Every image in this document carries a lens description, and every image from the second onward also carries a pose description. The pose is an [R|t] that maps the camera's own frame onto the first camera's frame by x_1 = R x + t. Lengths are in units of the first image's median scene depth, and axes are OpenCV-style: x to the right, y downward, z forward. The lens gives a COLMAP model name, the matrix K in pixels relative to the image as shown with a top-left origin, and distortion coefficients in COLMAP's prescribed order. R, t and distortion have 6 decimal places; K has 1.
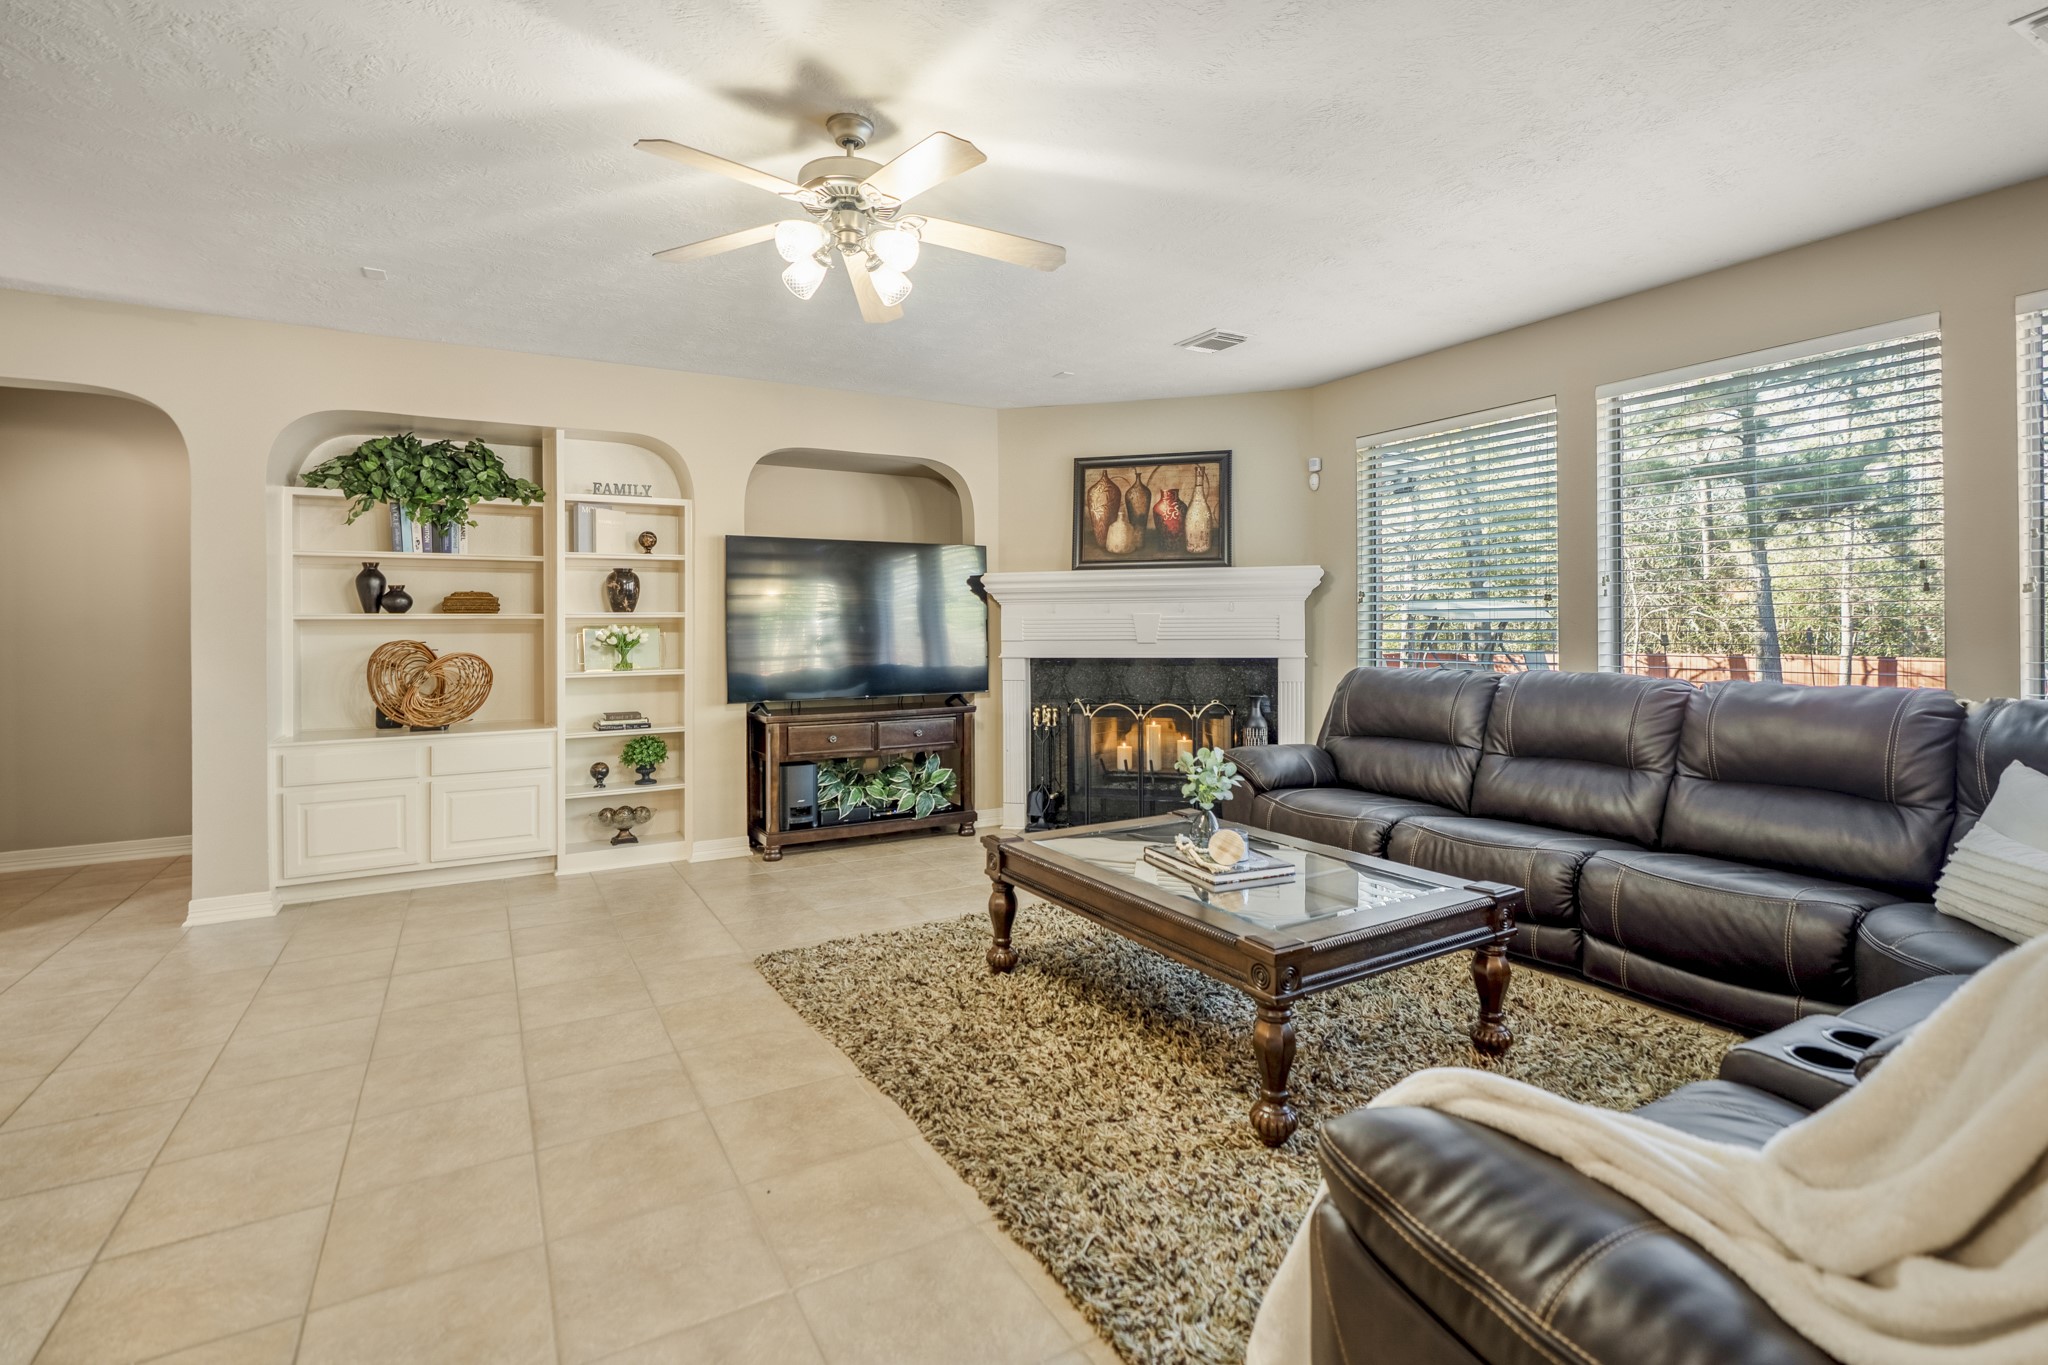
lens RADIAL K [[955.8, 0, 1017.2], [0, 955.8, 630.3], [0, 0, 1]] dist [-0.003354, 0.000745]
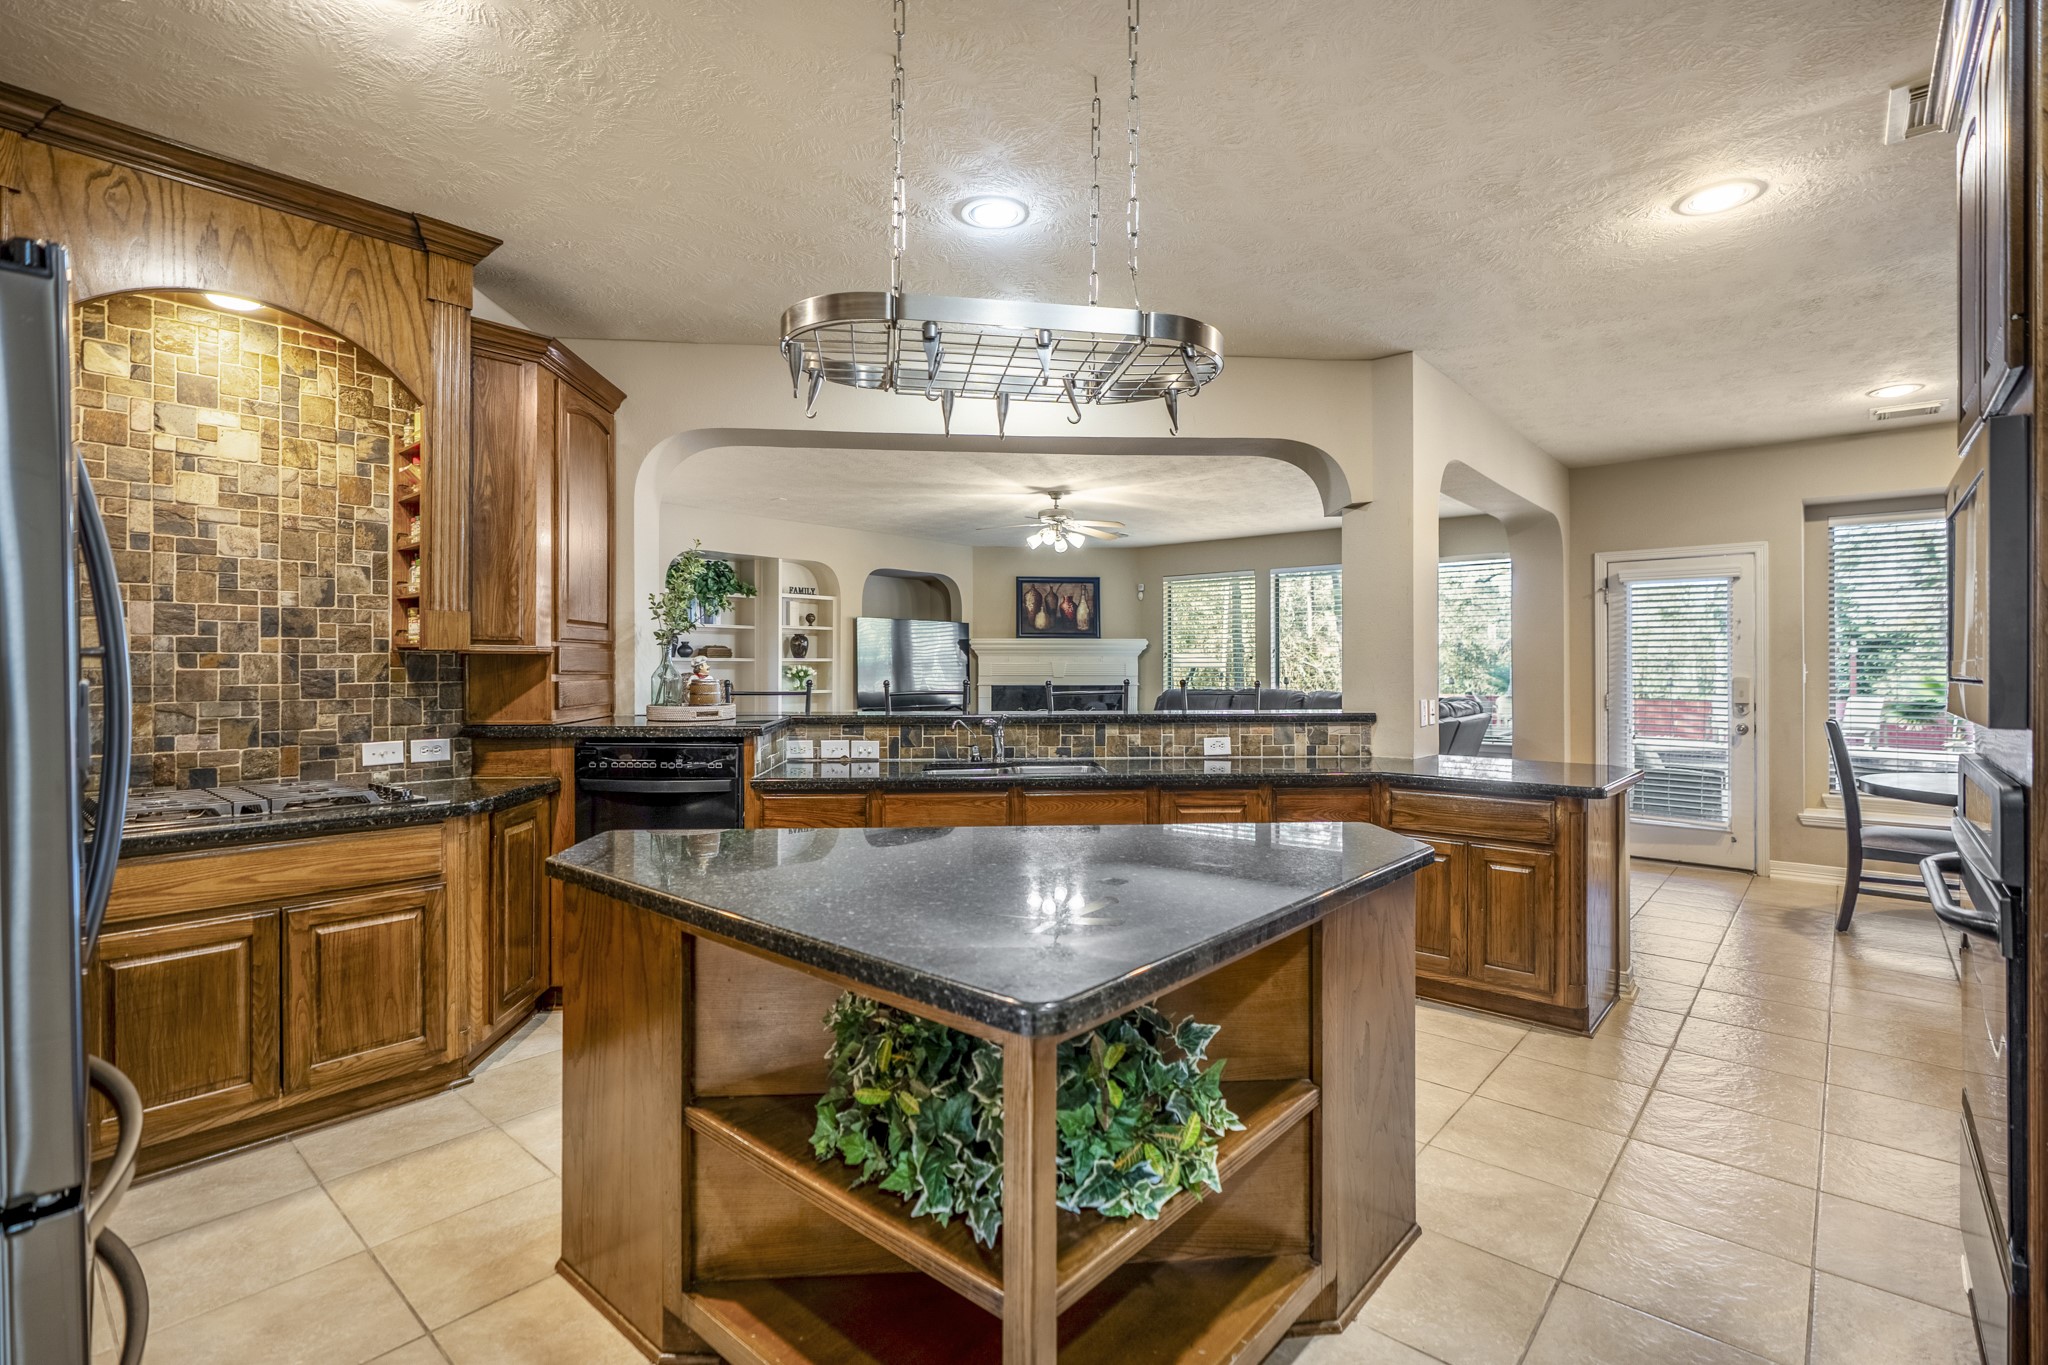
lens RADIAL K [[955.8, 0, 1019.8], [0, 955.8, 675.9], [0, 0, 1]] dist [-0.003354, 0.000745]
pose [[0.945830, 0.005862, 0.324611, -0.606022], [-0.006764, 0.999976, 0.001650, 0.008195], [-0.324593, -0.003756, 0.945846, -0.841063]]
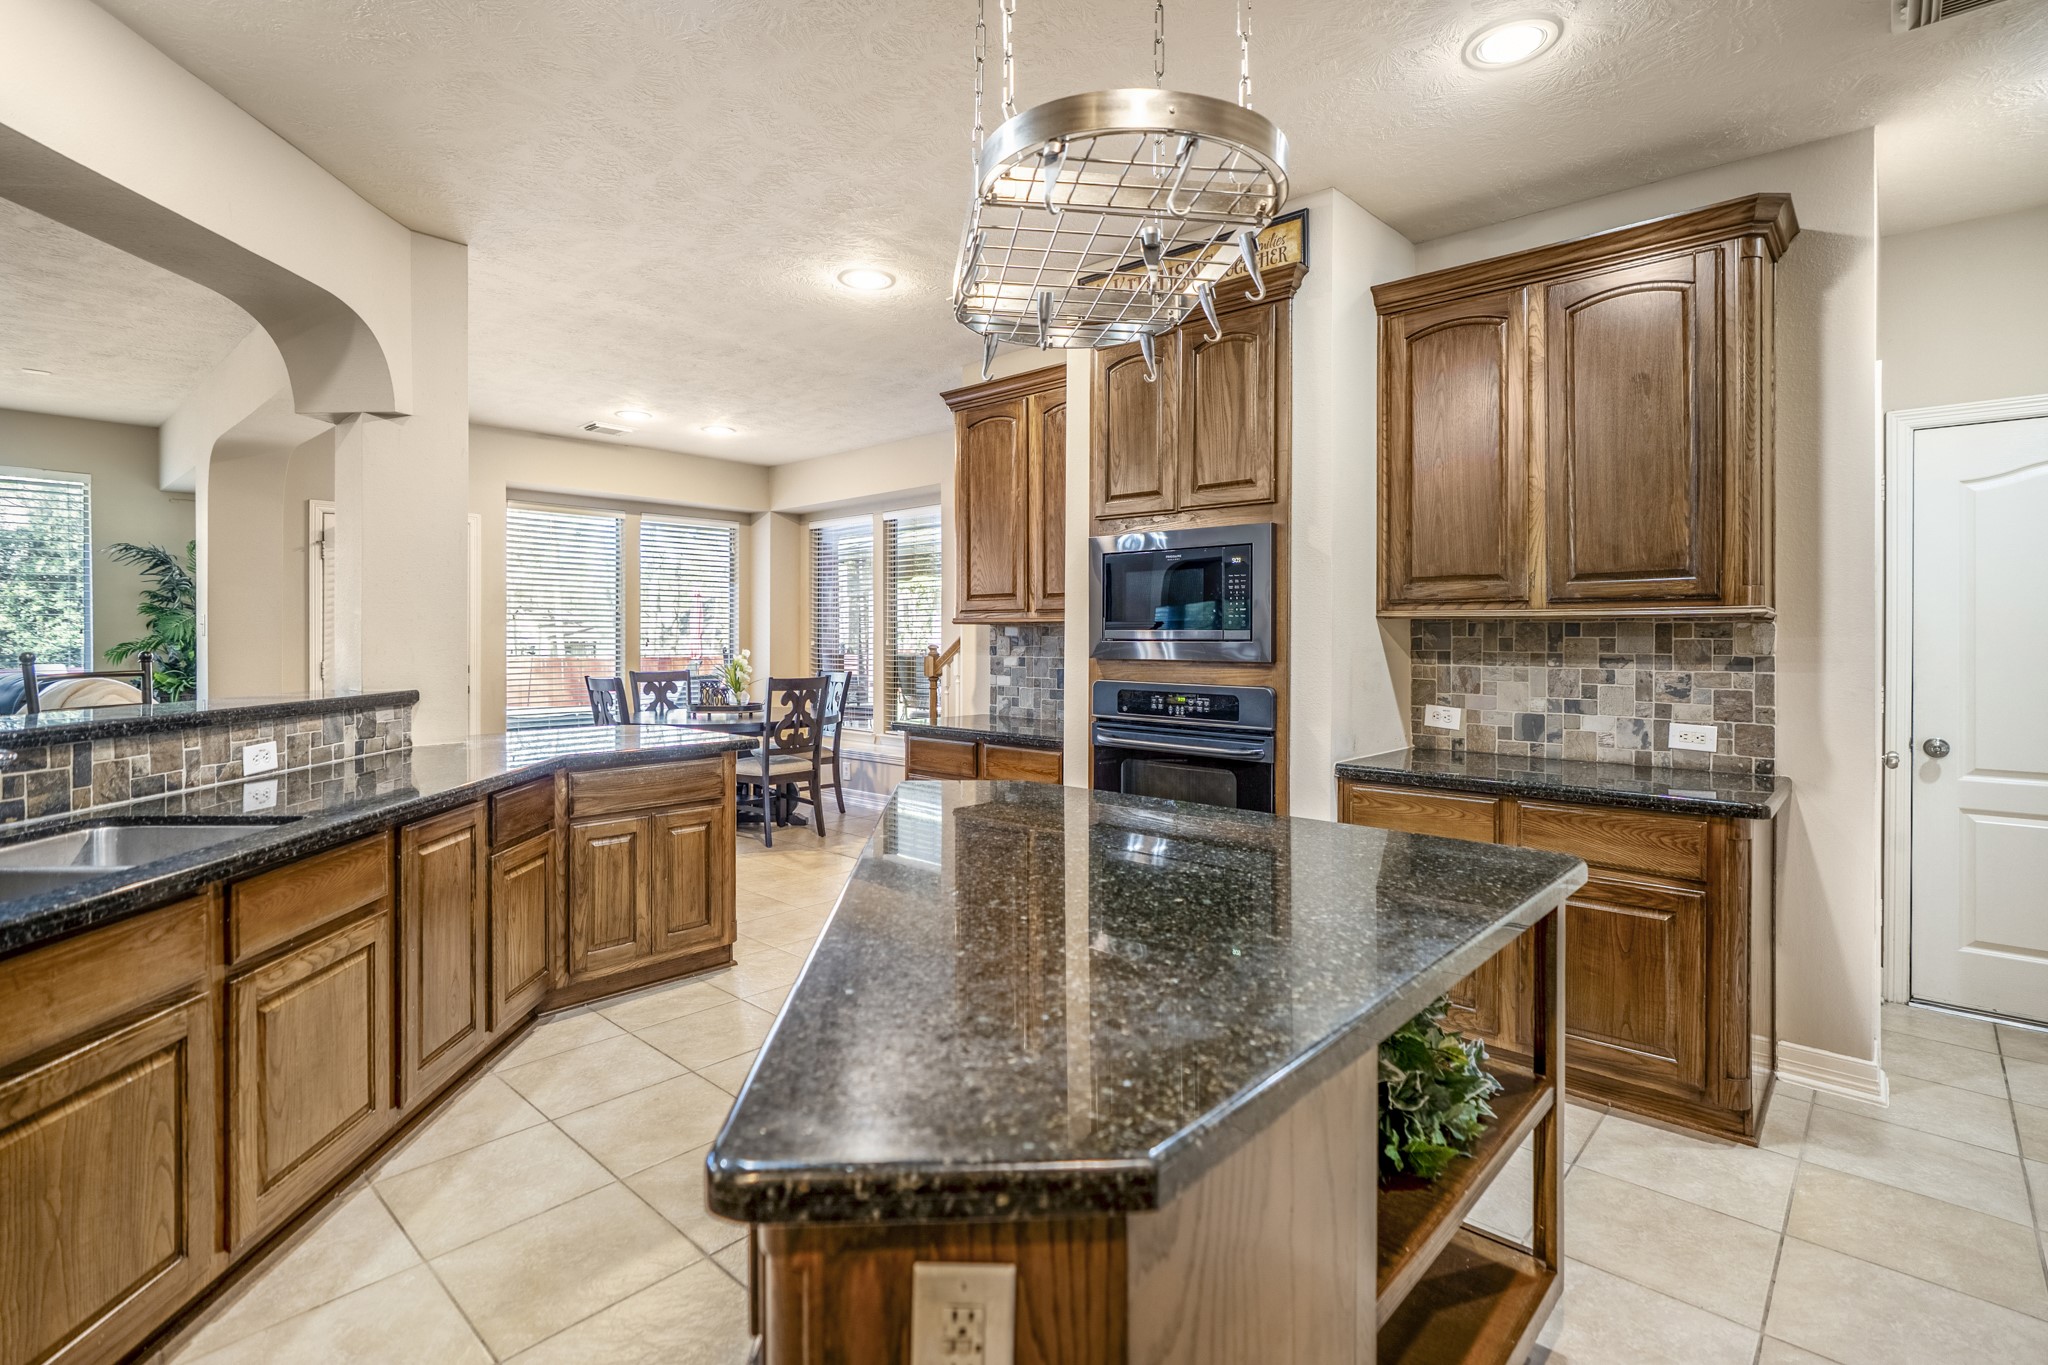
lens RADIAL K [[955.8, 0, 1038.1], [0, 955.8, 642.0], [0, 0, 1]] dist [-0.003354, 0.000745]
pose [[-0.303641, 0.000166, 0.952787, -0.773753], [0.004193, 0.999991, 0.001162, 0.008710], [-0.952777, 0.004347, -0.303639, -0.380828]]
